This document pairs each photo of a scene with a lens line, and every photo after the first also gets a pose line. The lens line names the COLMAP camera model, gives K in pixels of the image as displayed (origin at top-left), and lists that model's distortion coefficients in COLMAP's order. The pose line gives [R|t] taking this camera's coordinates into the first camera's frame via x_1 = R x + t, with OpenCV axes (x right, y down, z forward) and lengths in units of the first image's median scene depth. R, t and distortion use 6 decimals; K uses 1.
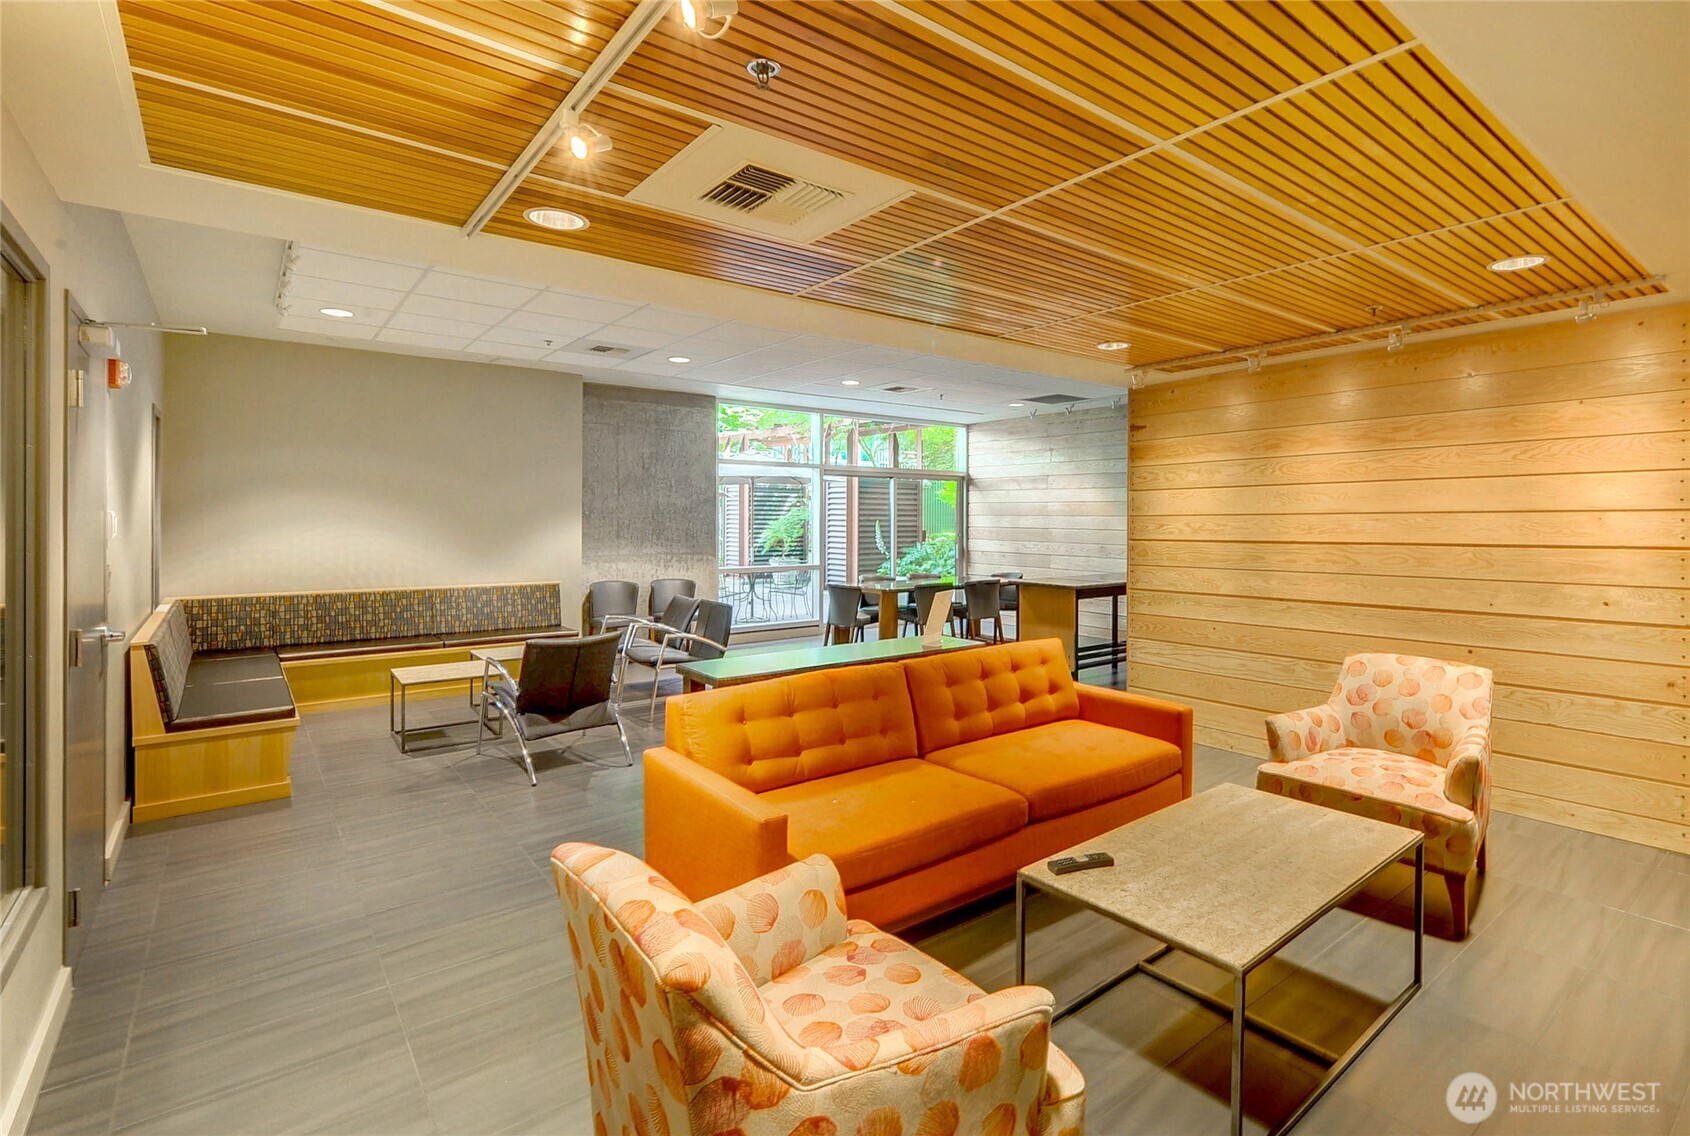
lens RADIAL K [[778.7, 0, 889.6], [0, 778.7, 526.2], [0, 0, 1]] dist [-0.002711, 0.000517]
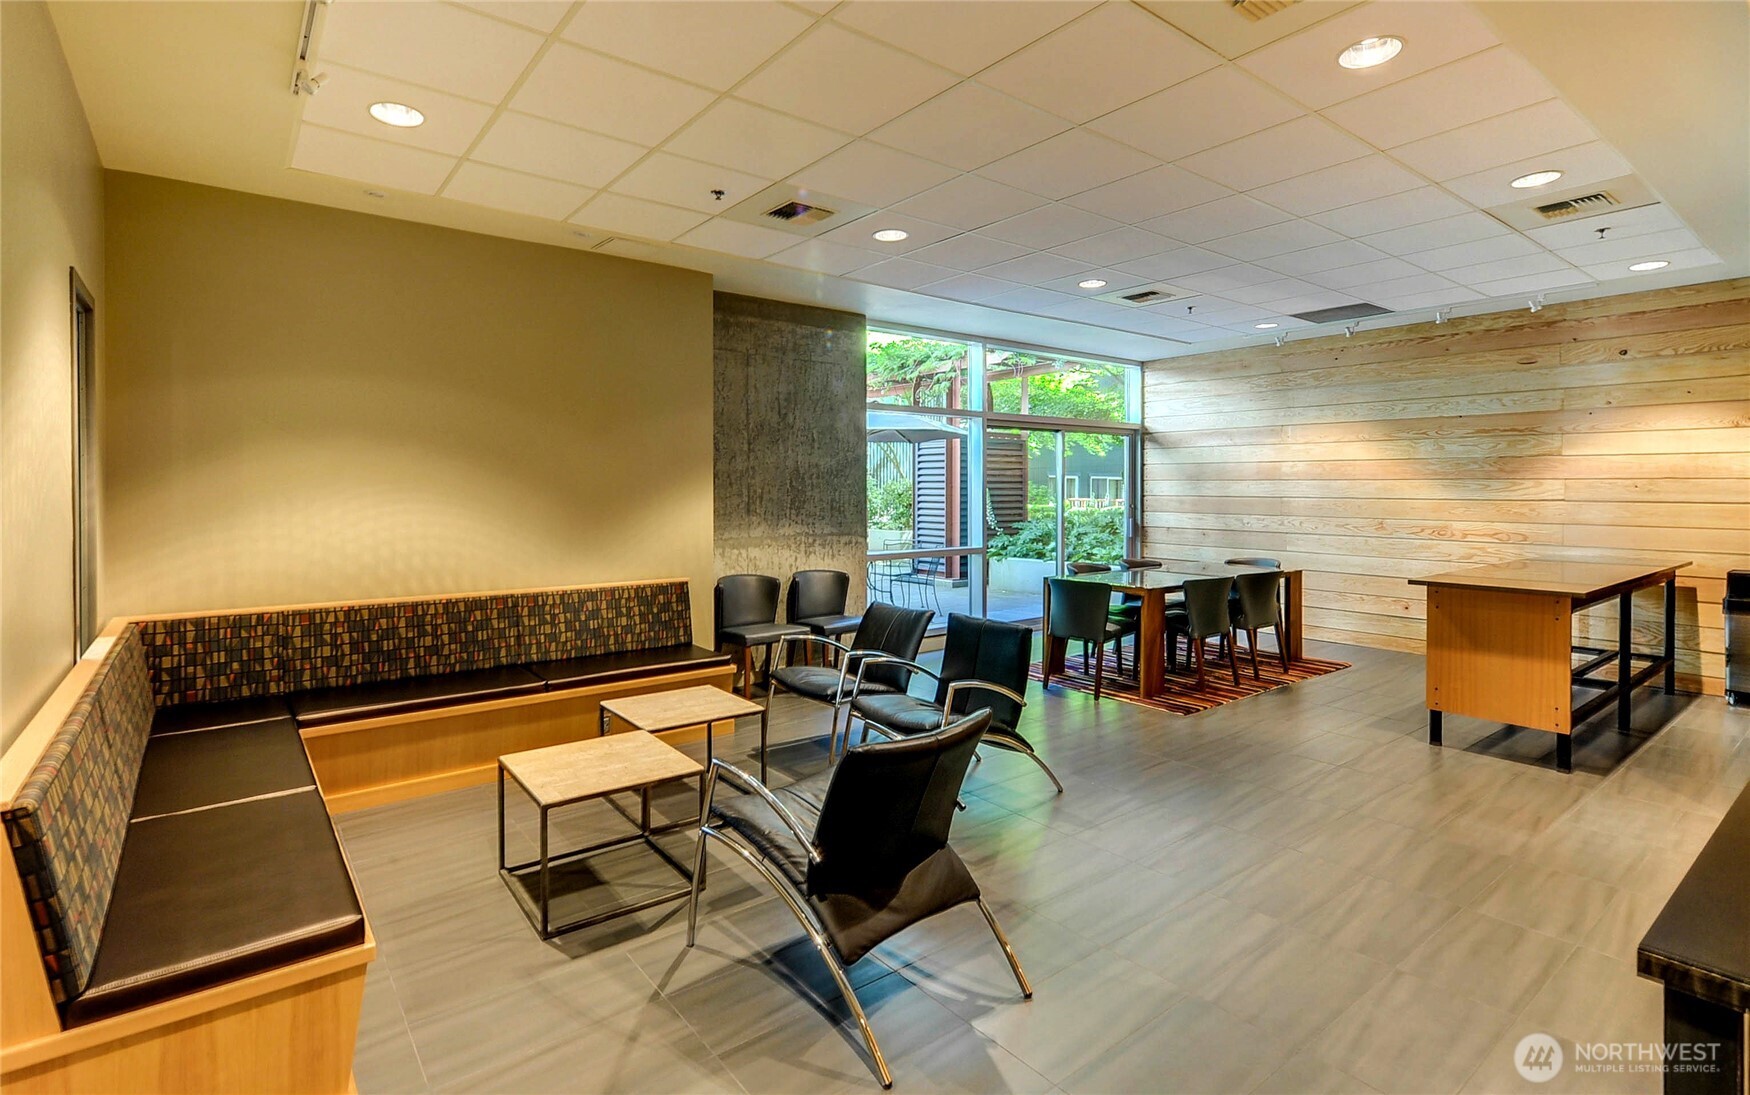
lens RADIAL K [[825.5, 0, 851.3], [0, 825.5, 500.8], [0, 0, 1]] dist [0.004378, -0.000631]
pose [[0.998917, -0.004016, -0.046344, -0.253464], [0.004276, 0.999976, 0.005512, 0.000291], [0.046321, -0.005705, 0.998910, 0.297322]]
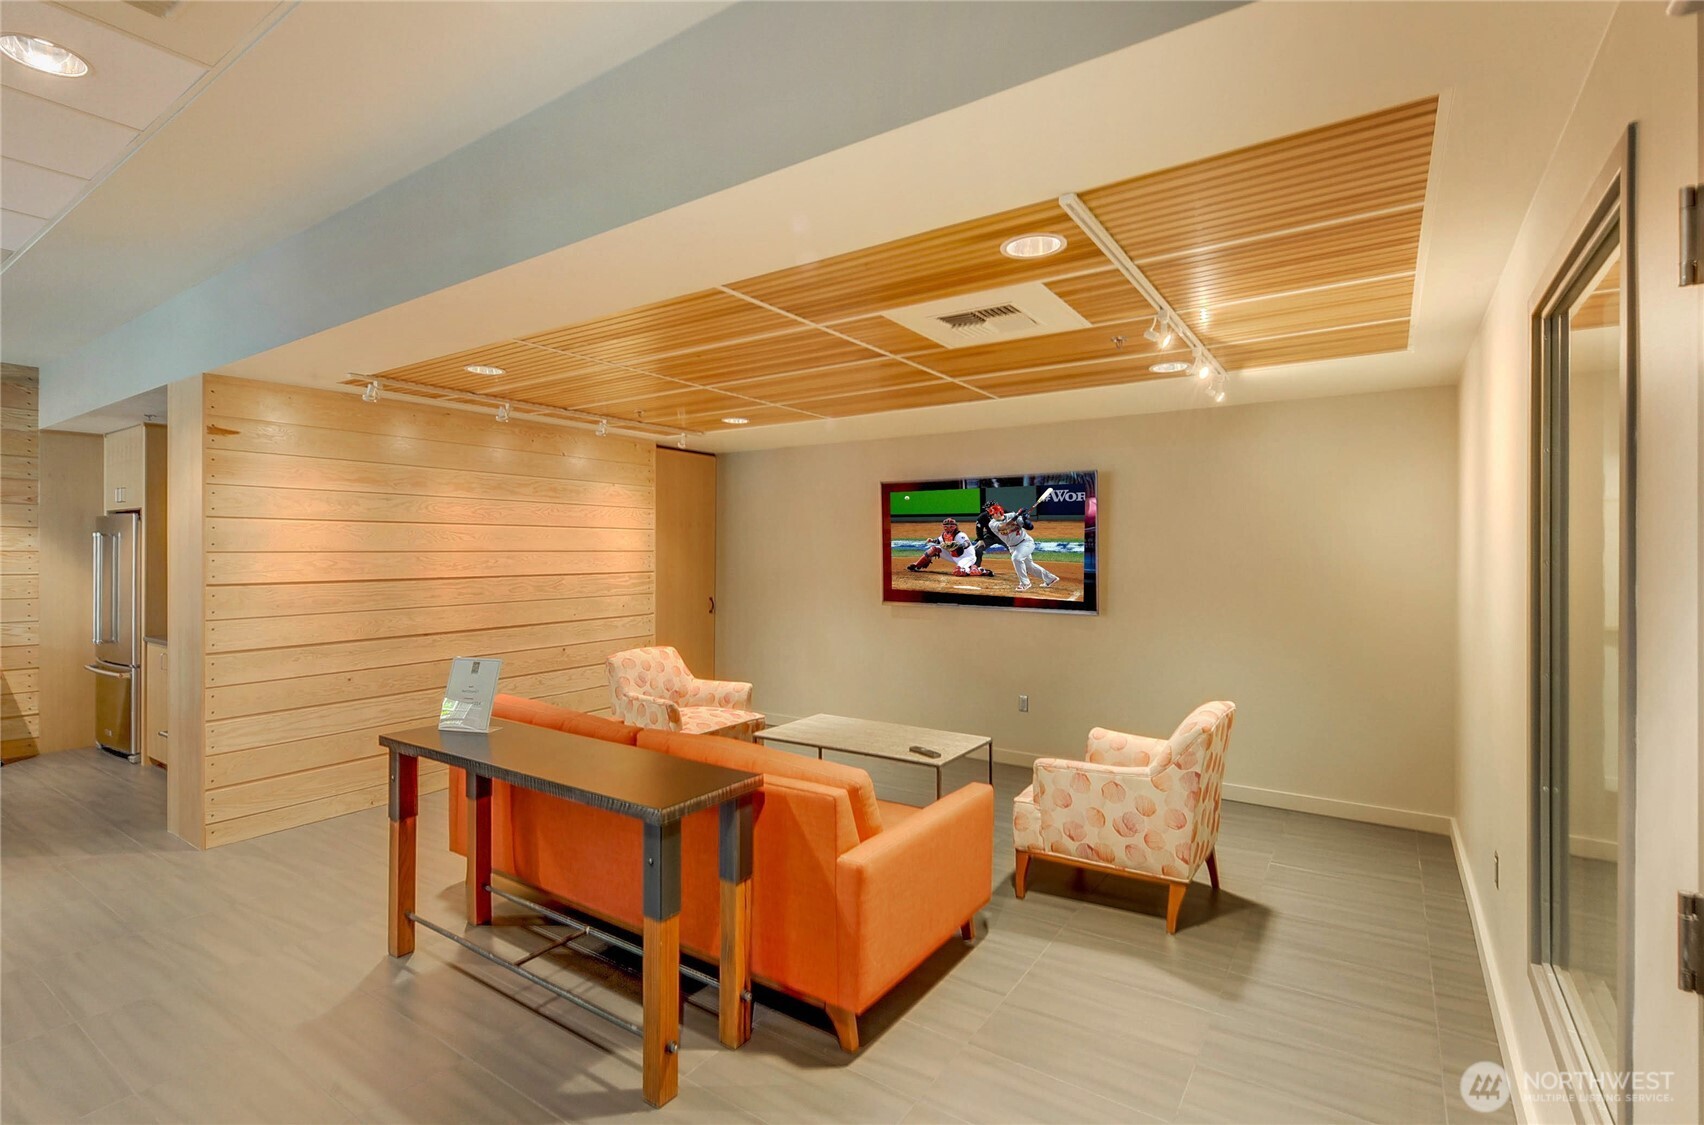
lens RADIAL K [[785.1, 0, 852.4], [0, 785.1, 554.0], [0, 0, 1]] dist [-0.002711, 0.000517]
pose [[-0.279922, -0.005466, 0.960007, -0.694556], [0.001723, 0.999979, 0.006196, -0.018881], [-0.960021, 0.003389, -0.279907, 0.803748]]
